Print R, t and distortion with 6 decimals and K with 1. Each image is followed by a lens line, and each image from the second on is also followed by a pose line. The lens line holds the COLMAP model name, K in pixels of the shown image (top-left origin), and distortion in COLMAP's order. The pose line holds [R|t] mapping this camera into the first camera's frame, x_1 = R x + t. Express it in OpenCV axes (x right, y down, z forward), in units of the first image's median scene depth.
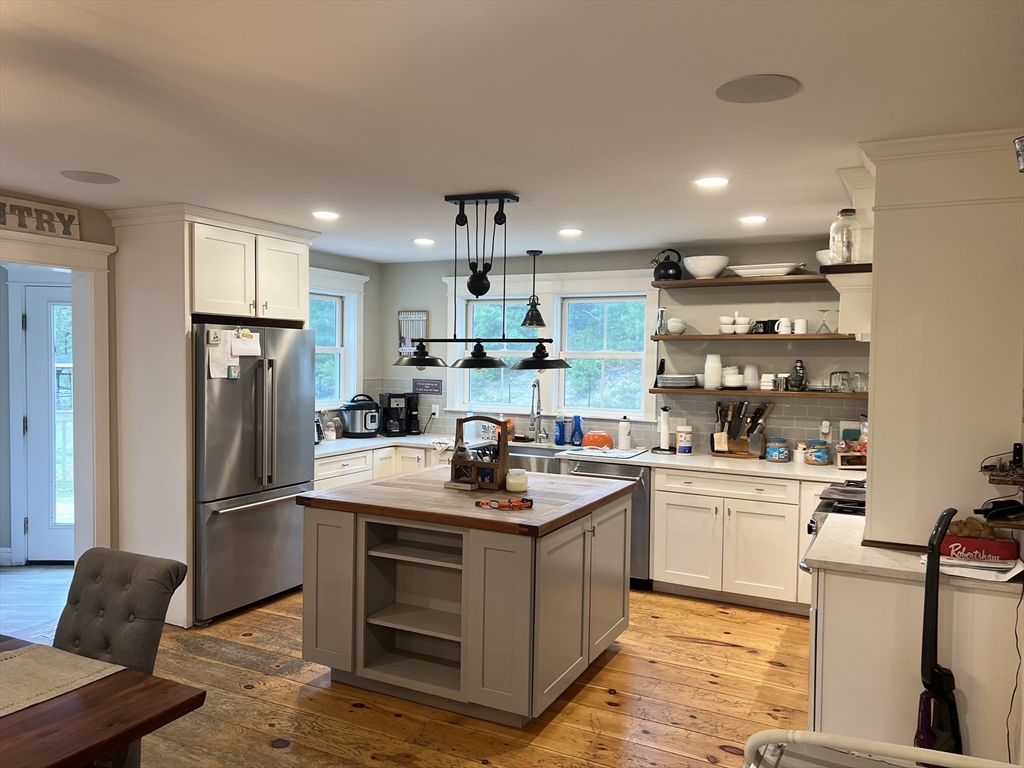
lens RADIAL K [[764.3, 0, 511.5], [0, 764.3, 393.3], [0, 0, 1]] dist [0.081467, -0.107887]
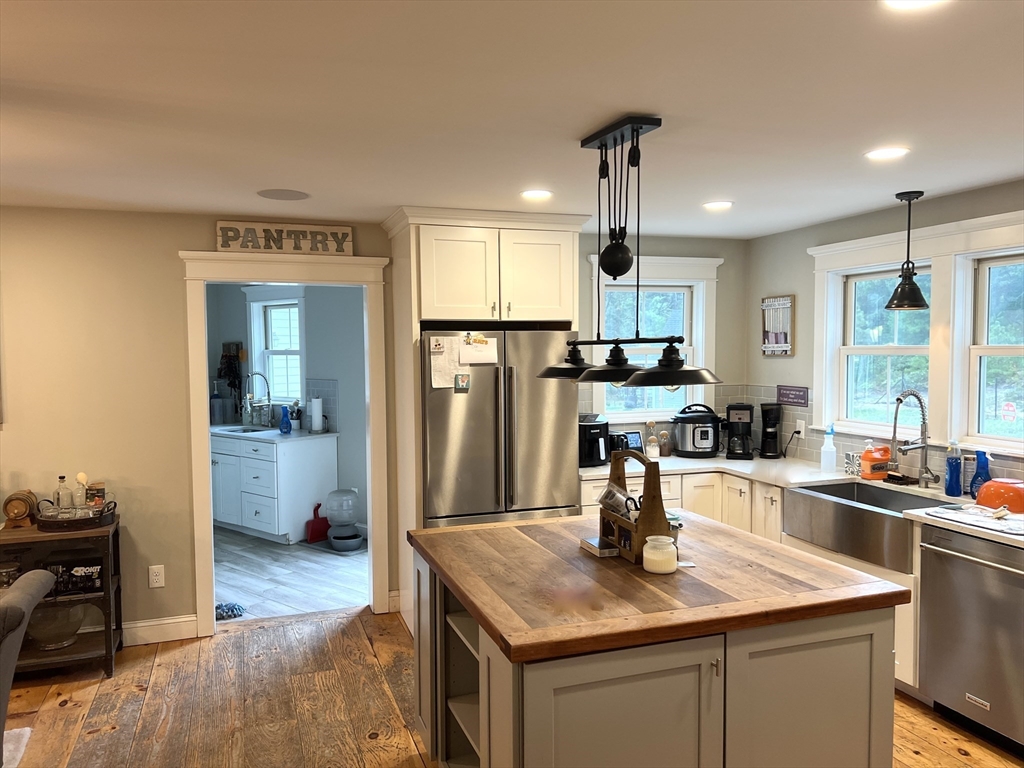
lens RADIAL K [[764.3, 0, 511.5], [0, 764.3, 393.3], [0, 0, 1]] dist [0.081467, -0.107887]
pose [[0.726675, 0.019253, -0.686711, 0.300501], [-0.013265, 0.999814, 0.013995, -0.025652], [0.686853, -0.001060, 0.726796, 0.359602]]
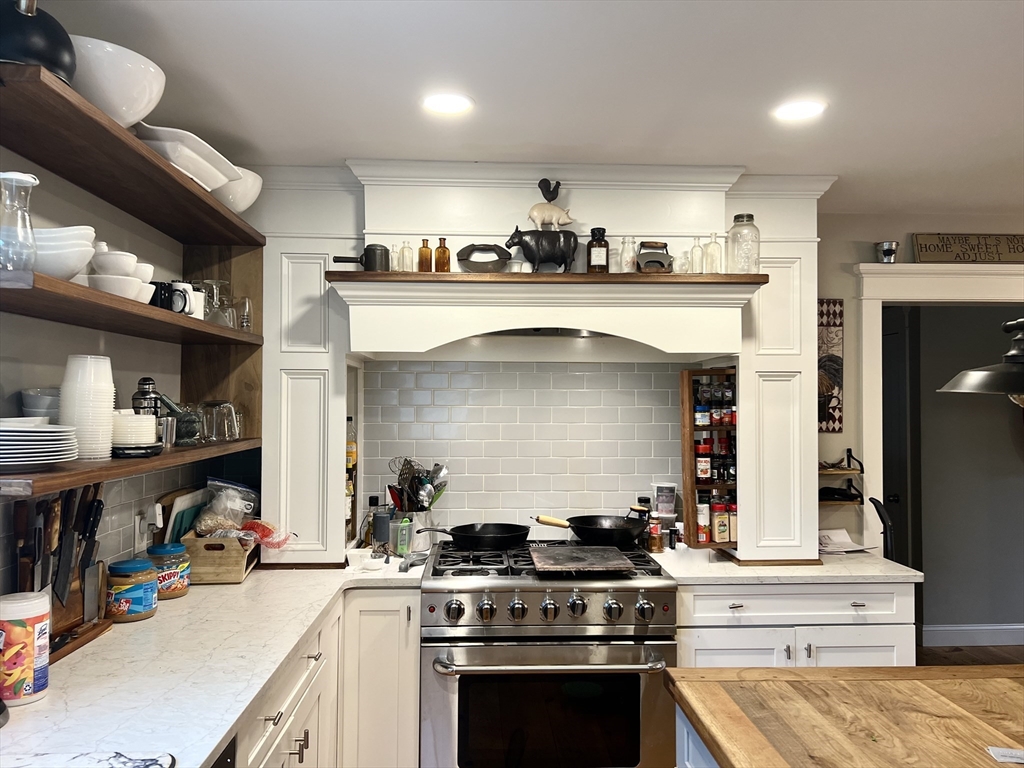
lens RADIAL K [[770.0, 0, 517.9], [0, 770.0, 393.3], [0, 0, 1]] dist [0.045155, -0.046258]
pose [[-0.501973, -0.002593, 0.864880, -0.144111], [0.032890, 0.999215, 0.022085, -0.040539], [-0.864258, 0.039532, -0.501493, 1.144085]]
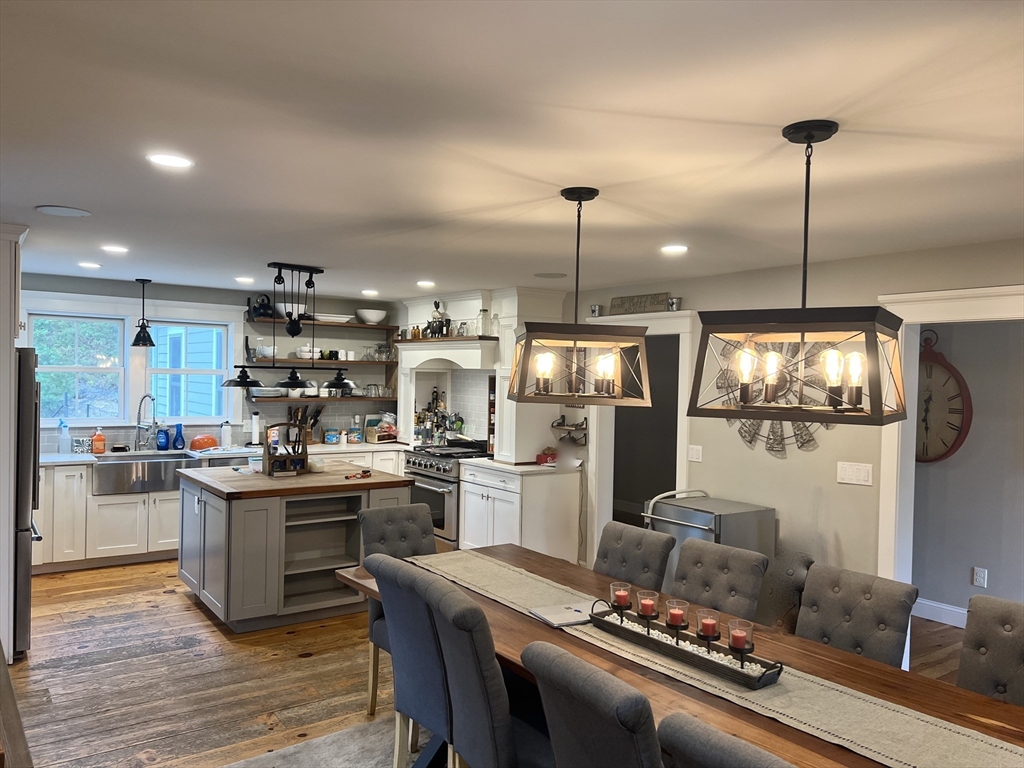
lens RADIAL K [[764.3, 0, 511.5], [0, 764.3, 393.3], [0, 0, 1]] dist [0.081467, -0.107887]
pose [[0.455708, -0.026969, 0.889721, -0.924907], [0.026755, 0.999504, 0.016592, -0.029562], [-0.889727, 0.016243, 0.456204, 0.003160]]
